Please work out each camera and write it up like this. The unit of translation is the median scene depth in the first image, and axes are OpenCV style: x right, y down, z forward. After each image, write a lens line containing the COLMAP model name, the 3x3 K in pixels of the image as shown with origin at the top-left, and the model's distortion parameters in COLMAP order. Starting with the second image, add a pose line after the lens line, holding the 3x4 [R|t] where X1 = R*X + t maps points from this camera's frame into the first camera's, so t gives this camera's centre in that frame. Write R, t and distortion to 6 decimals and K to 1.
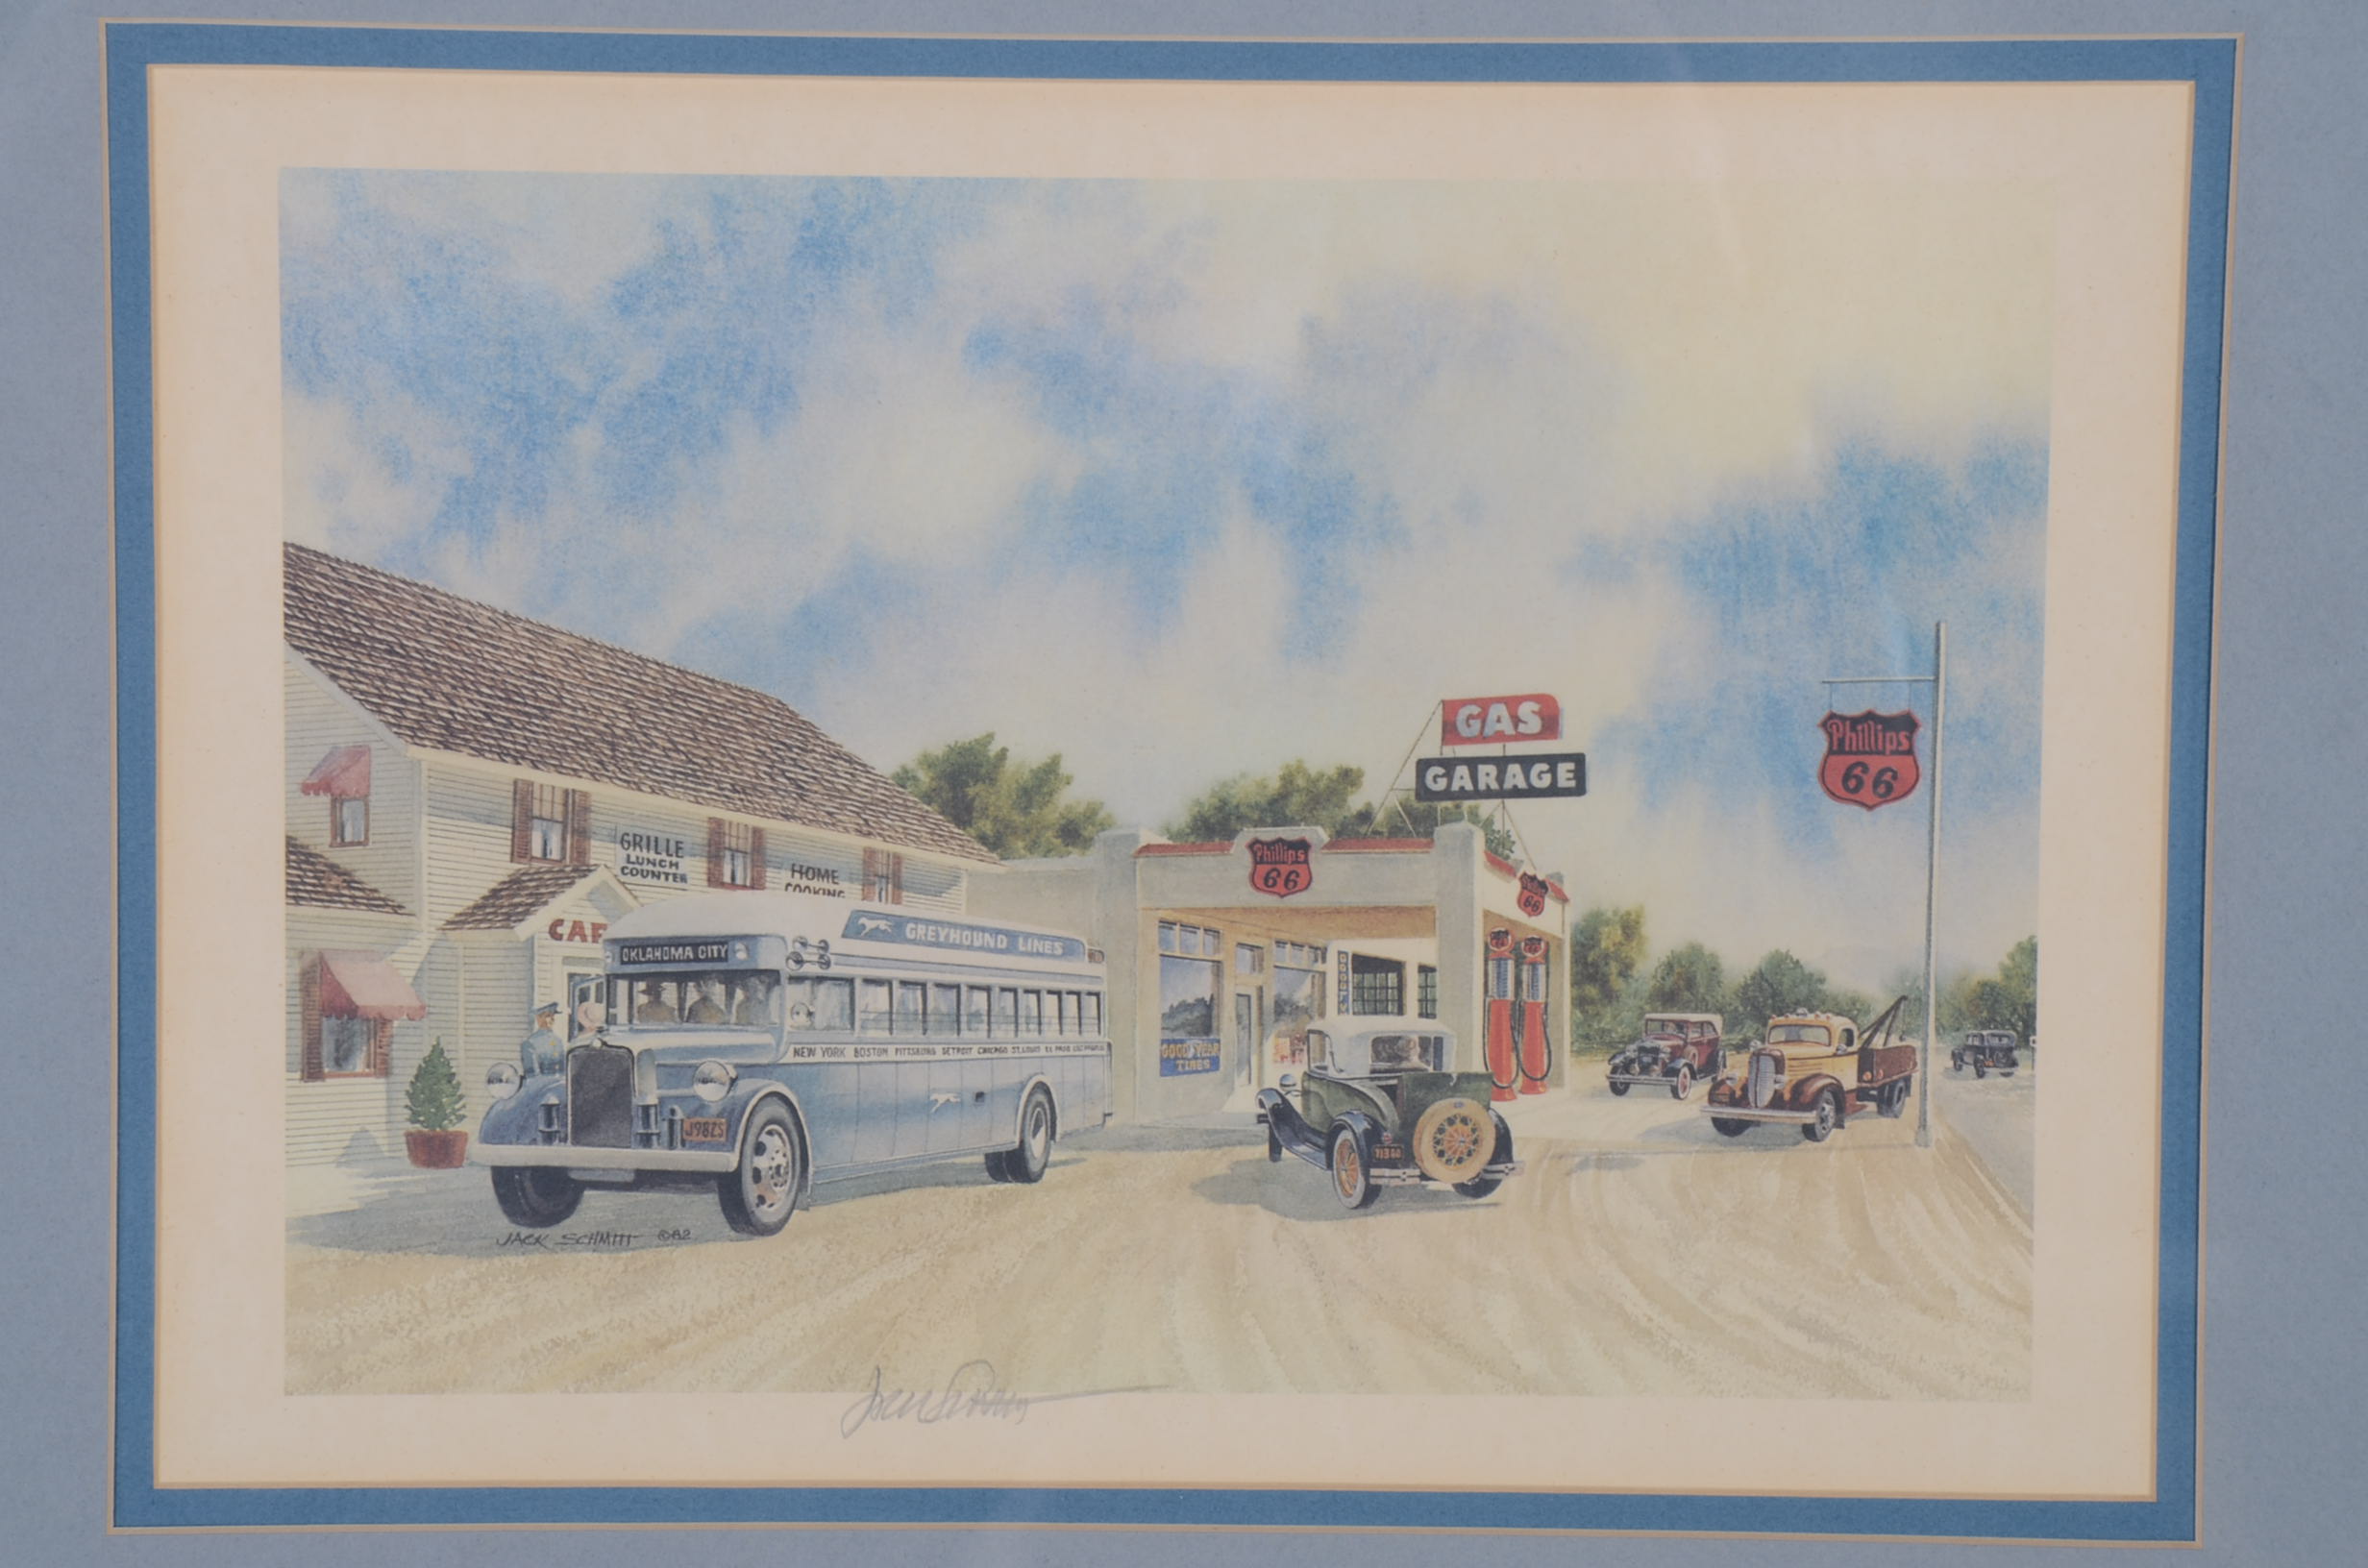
lens RADIAL K [[10615.9, 0, 1197.1], [0, 10615.9, 765.9], [0, 0, 1]] dist [1.152332, 0.000000]
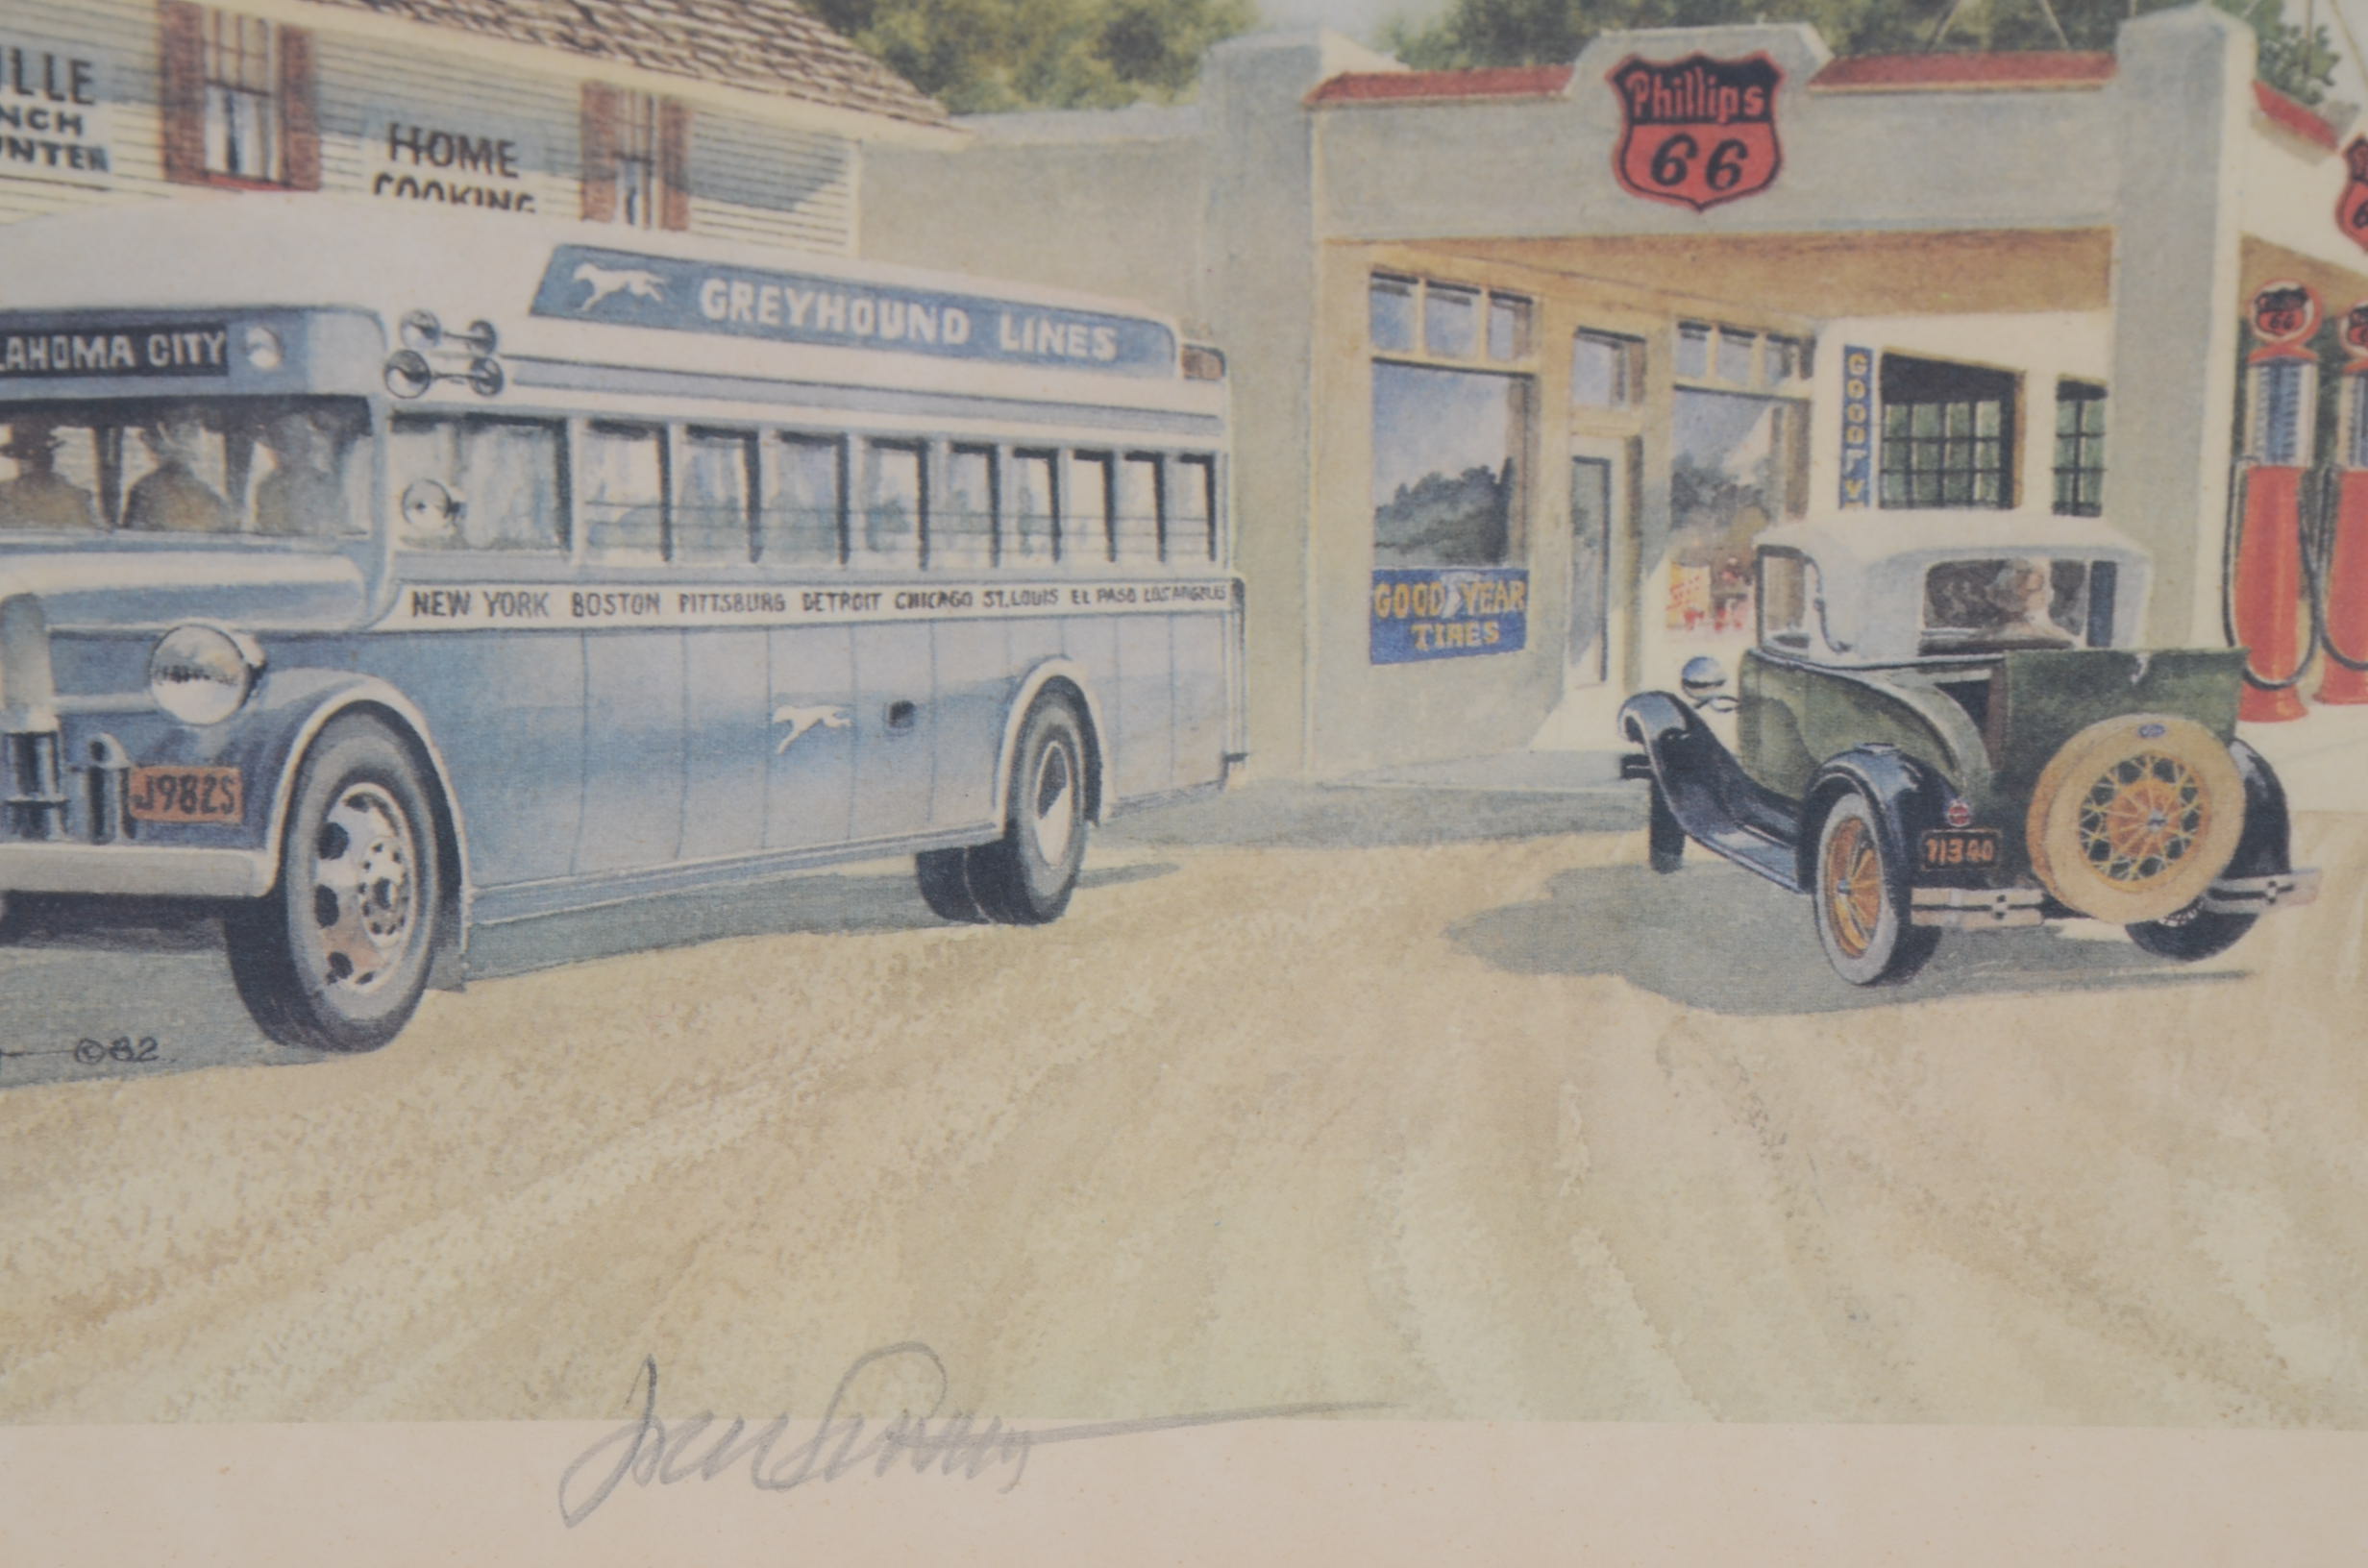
lens RADIAL K [[10615.9, 0, 1195.1], [0, 10615.9, 776.0], [0, 0, 1]] dist [1.152332, 0.000000]
pose [[0.999991, -0.003609, 0.002329, -0.010736], [0.003256, 0.990548, 0.137125, -0.019540], [-0.002802, -0.137116, 0.990551, 0.620268]]
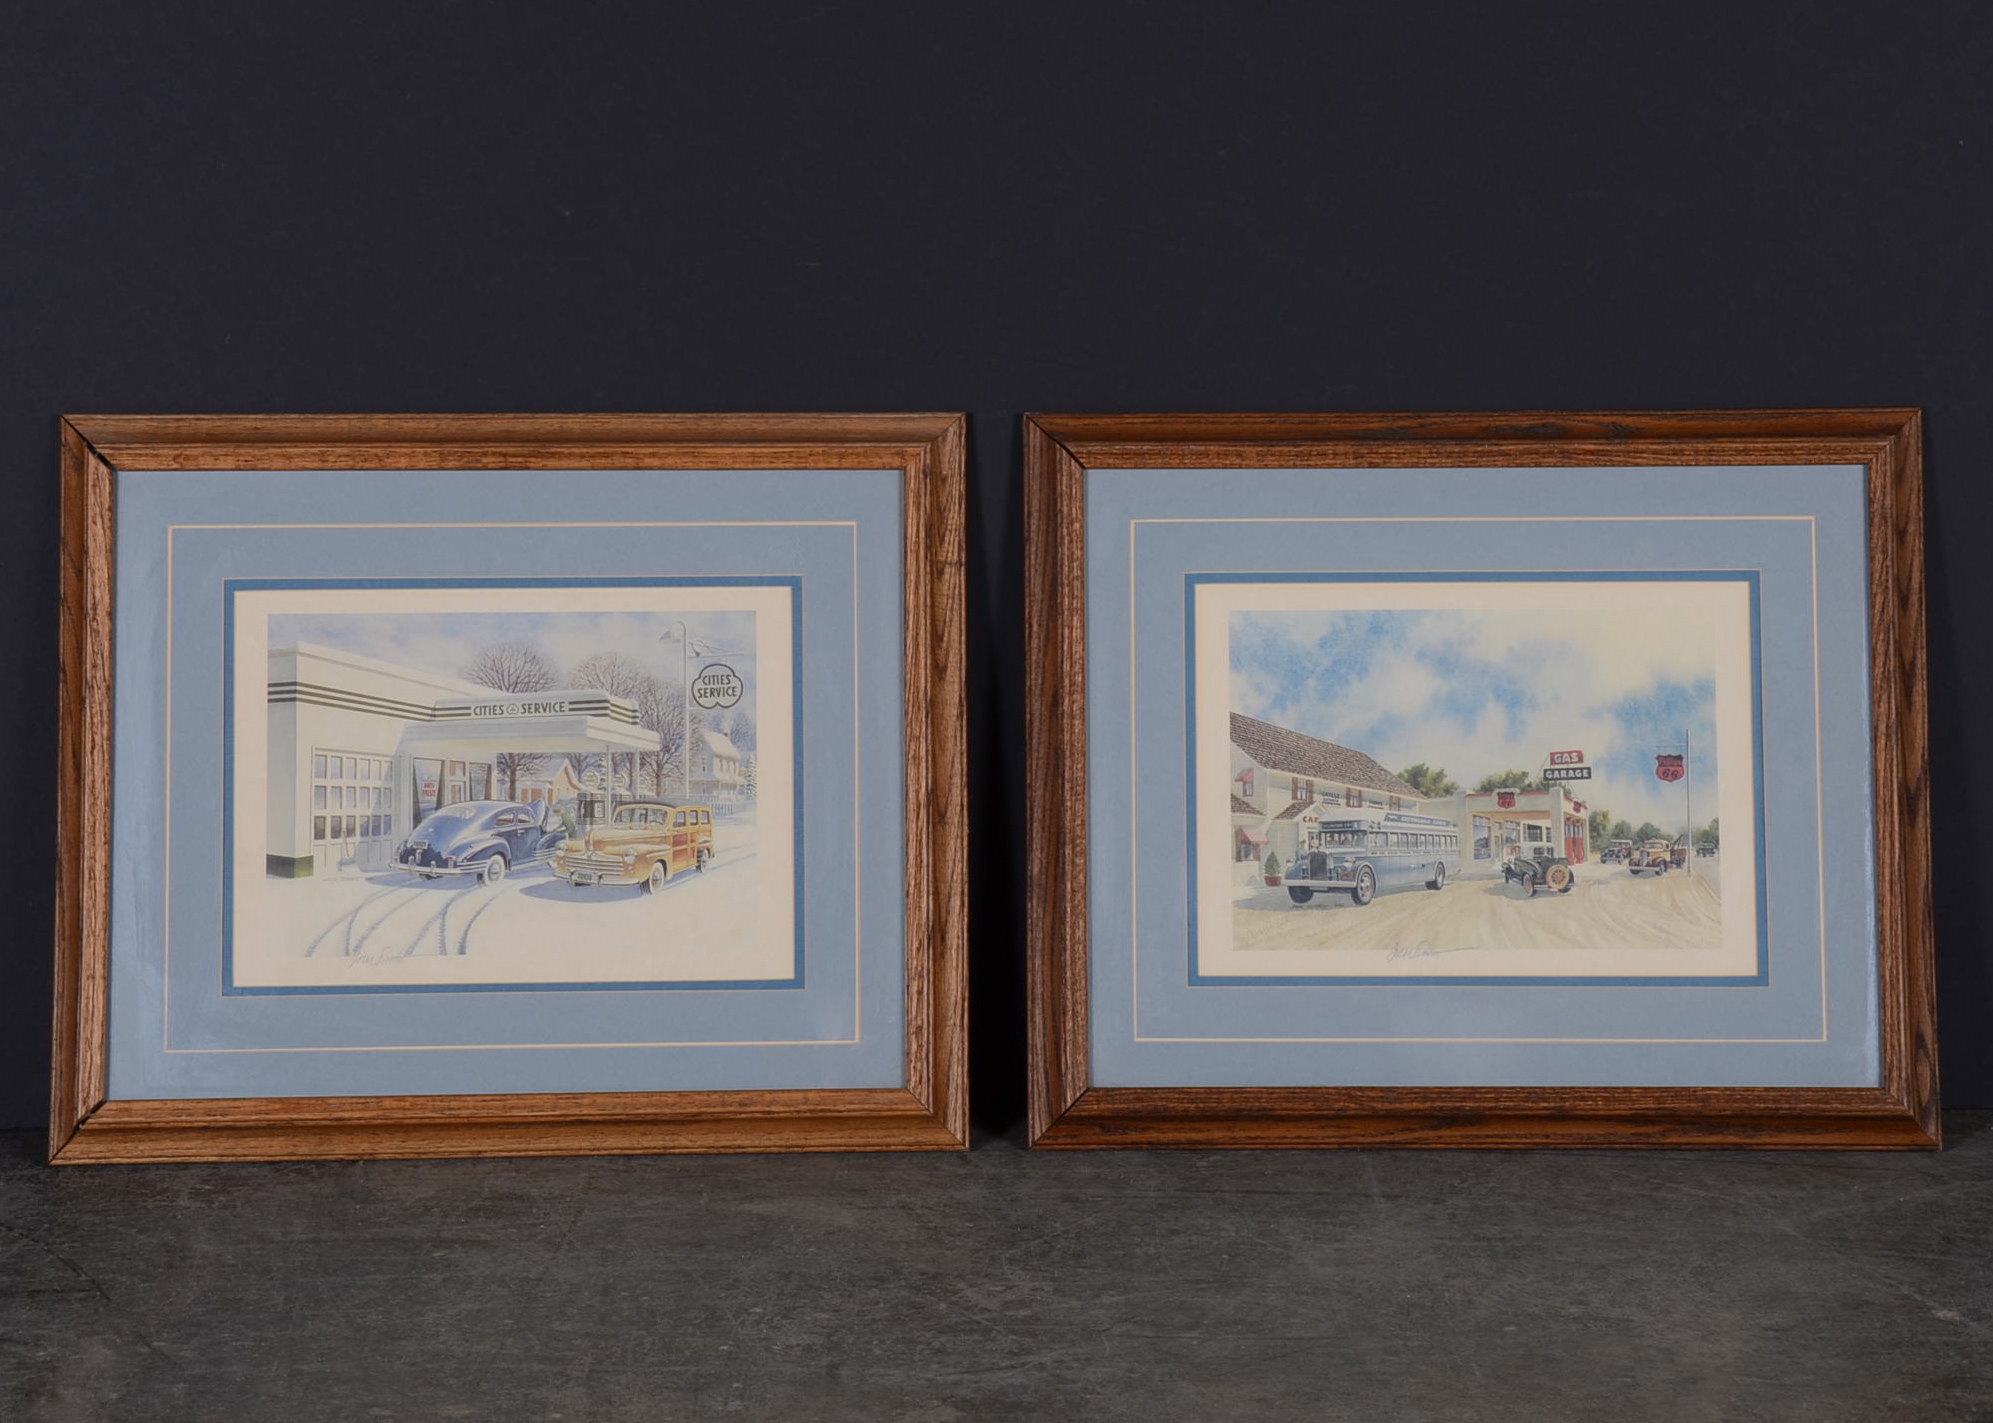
lens RADIAL K [[6140.8, 0, 998.8], [0, 6140.8, 712.5], [0, 0, 1]] dist [0.118583, 0.000000]
pose [[0.992688, -0.010773, -0.120229, 0.086847], [0.007491, 0.999588, -0.027716, 0.036007], [0.120478, 0.026613, 0.992359, -1.068889]]
